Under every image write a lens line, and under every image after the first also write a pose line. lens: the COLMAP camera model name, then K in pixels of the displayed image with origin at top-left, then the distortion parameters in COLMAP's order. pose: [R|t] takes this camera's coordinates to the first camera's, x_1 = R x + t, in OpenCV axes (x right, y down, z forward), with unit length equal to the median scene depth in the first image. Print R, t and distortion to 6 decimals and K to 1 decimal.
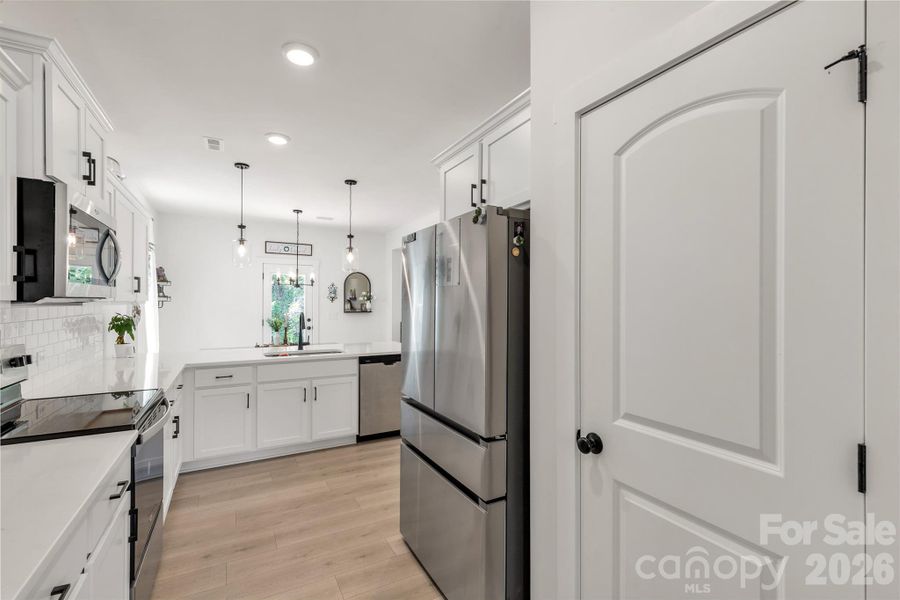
lens RADIAL K [[400.1, 0, 445.6], [0, 400.1, 304.3], [0, 0, 1]] dist [-0.003173, 0.000041]
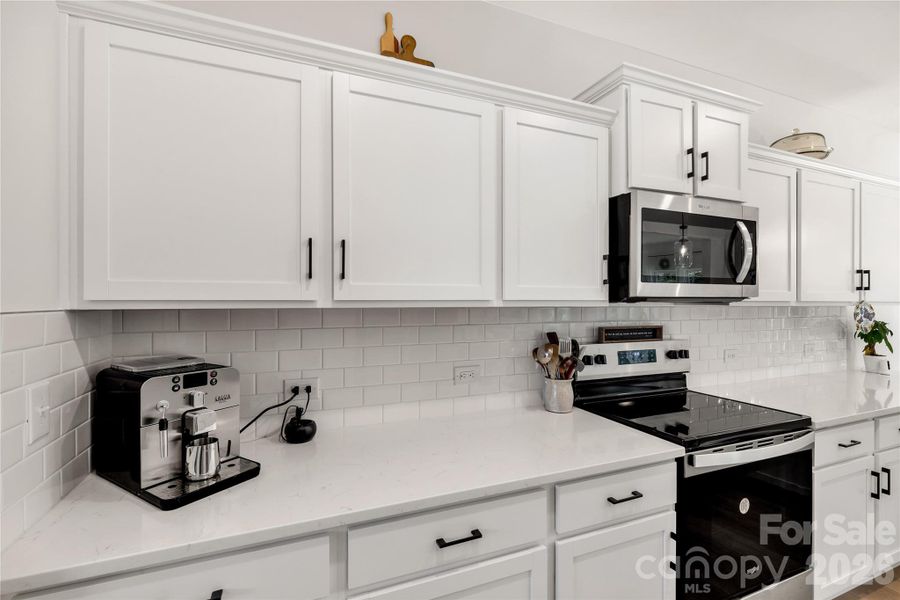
lens RADIAL K [[400.1, 0, 445.6], [0, 400.1, 304.3], [0, 0, 1]] dist [-0.003173, 0.000041]
pose [[-0.100237, 0.004606, -0.994953, 0.073881], [-0.007505, 0.999957, 0.005385, -0.000488], [0.994935, 0.008007, -0.100198, 0.273954]]
